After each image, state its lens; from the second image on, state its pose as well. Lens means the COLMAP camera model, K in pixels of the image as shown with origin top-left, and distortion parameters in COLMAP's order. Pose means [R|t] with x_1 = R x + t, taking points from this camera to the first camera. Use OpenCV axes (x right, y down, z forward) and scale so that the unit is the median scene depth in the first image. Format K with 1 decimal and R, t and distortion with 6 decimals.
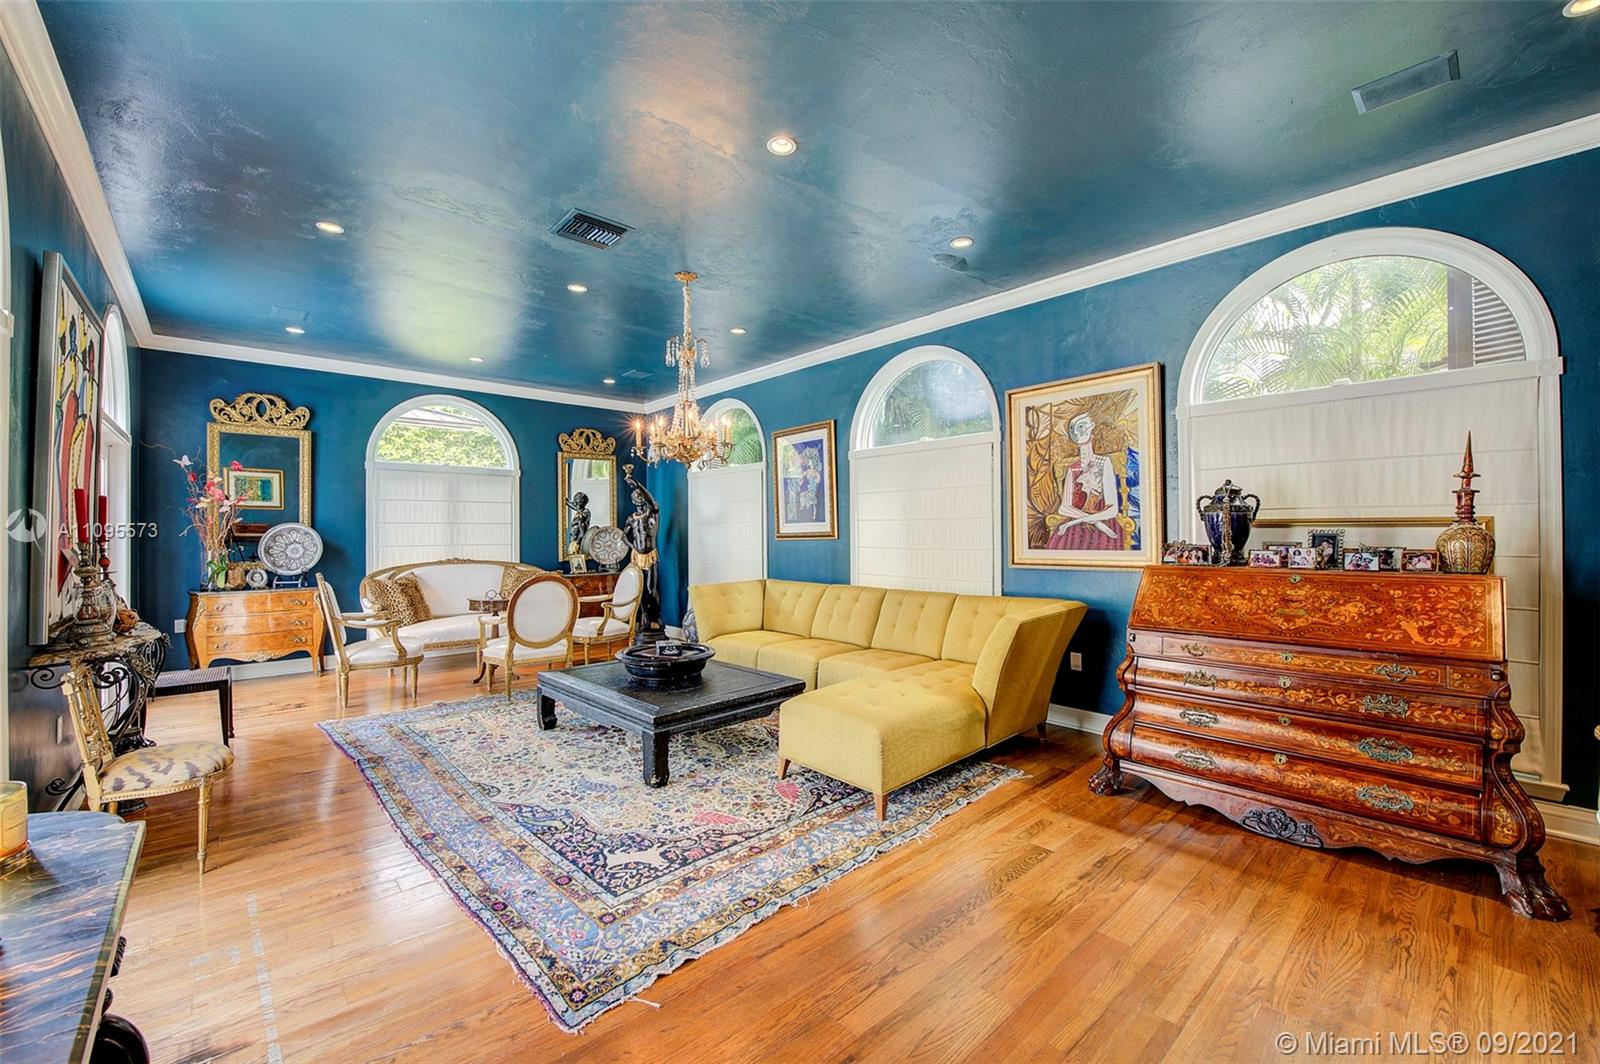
lens RADIAL K [[639.7, 0, 804.0], [0, 639.7, 535.4], [0, 0, 1]] dist [-0.014105, -0.000069]
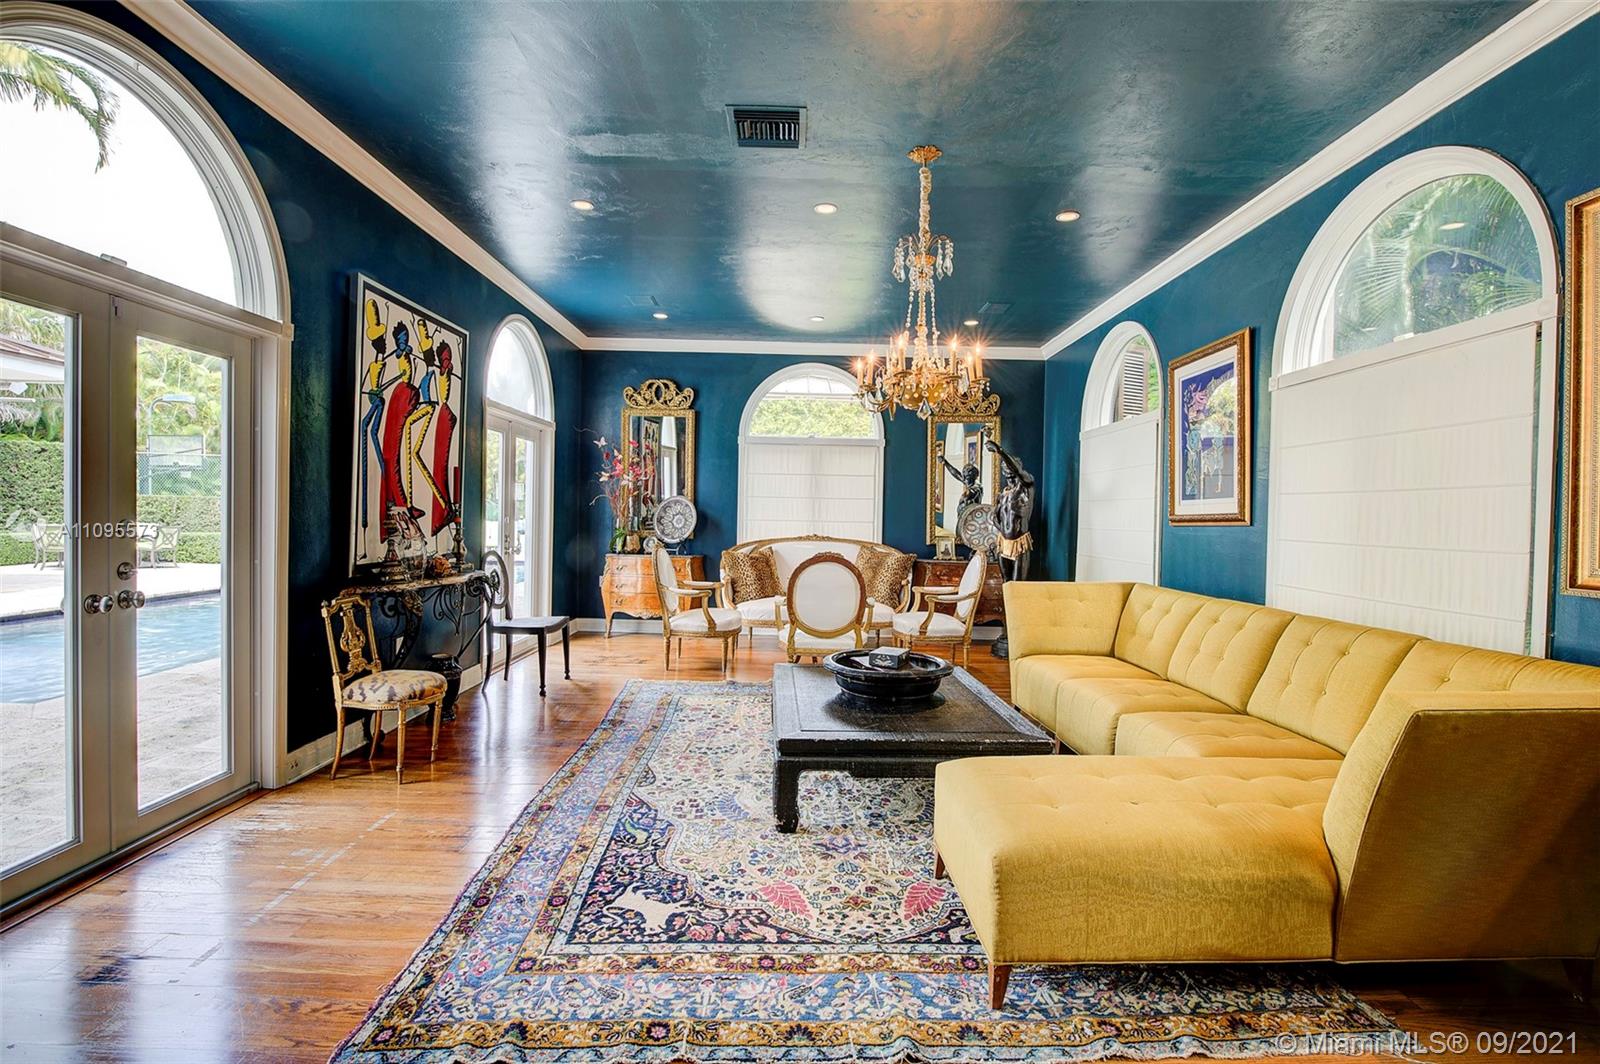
lens RADIAL K [[741.4, 0, 800.0], [0, 741.4, 532.0], [0, 0, 1]] dist [-0.003867, -0.006376]
pose [[0.742261, 0.036402, -0.669121, 0.337954], [-0.027725, 0.999337, 0.023610, 0.011651], [0.669537, 0.001026, 0.742778, 0.321432]]
